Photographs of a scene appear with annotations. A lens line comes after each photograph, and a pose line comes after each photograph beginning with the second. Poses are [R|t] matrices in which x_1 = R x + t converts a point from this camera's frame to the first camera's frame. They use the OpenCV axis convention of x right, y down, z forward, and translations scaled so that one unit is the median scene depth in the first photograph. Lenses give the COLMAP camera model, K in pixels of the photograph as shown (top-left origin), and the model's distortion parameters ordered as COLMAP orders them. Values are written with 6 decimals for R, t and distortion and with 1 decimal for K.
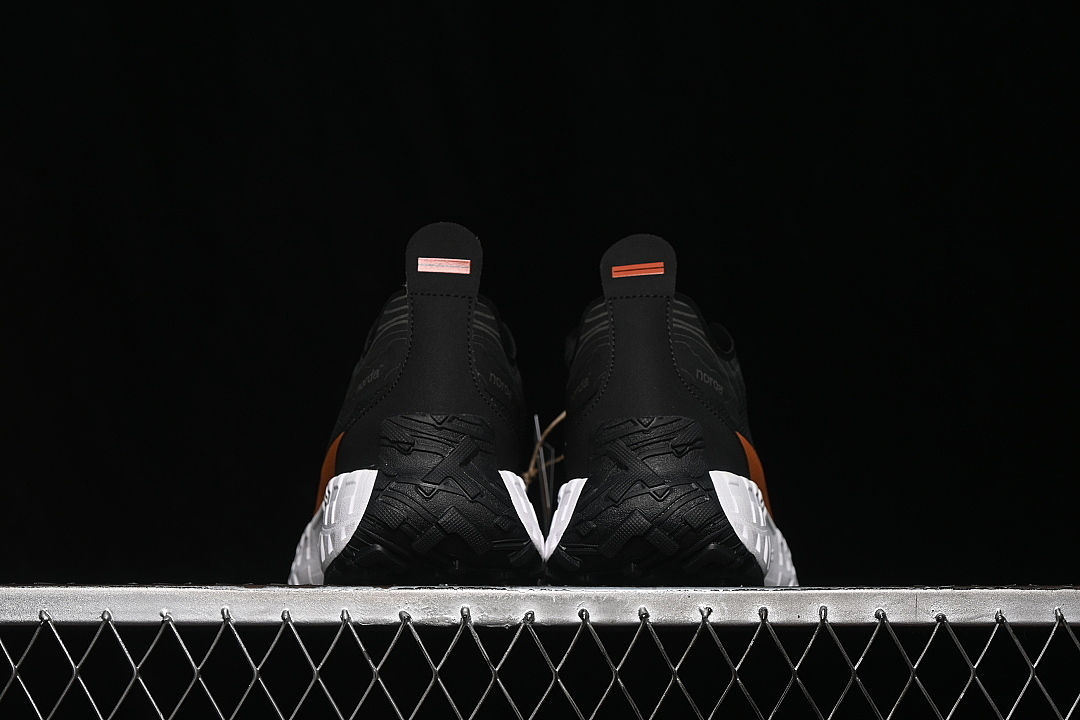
lens RADIAL K [[2412.0, 0, 539.2], [0, 2412.0, 358.7], [0, 0, 1]] dist [-0.056696, 0.000000]
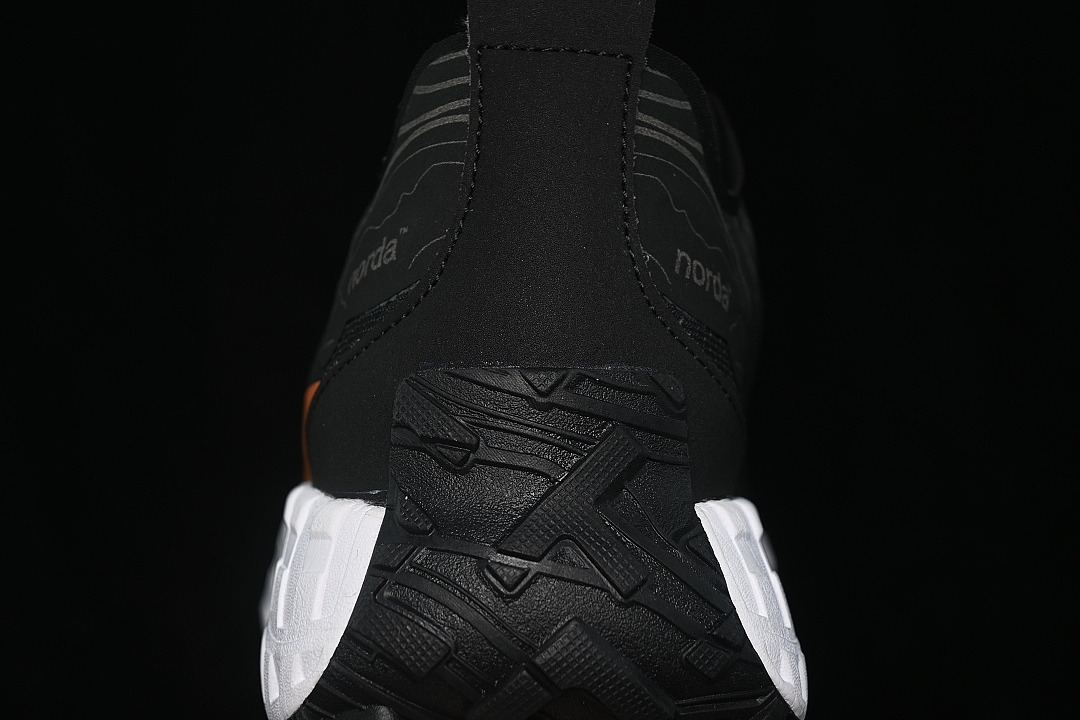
lens RADIAL K [[2412.0, 0, 539.8], [0, 2412.0, 360.6], [0, 0, 1]] dist [-0.056696, 0.000000]
pose [[0.996572, 0.015629, -0.081235, -0.010628], [-0.002766, 0.987737, 0.156099, -0.038624], [0.082678, -0.155340, 0.984395, 0.620634]]
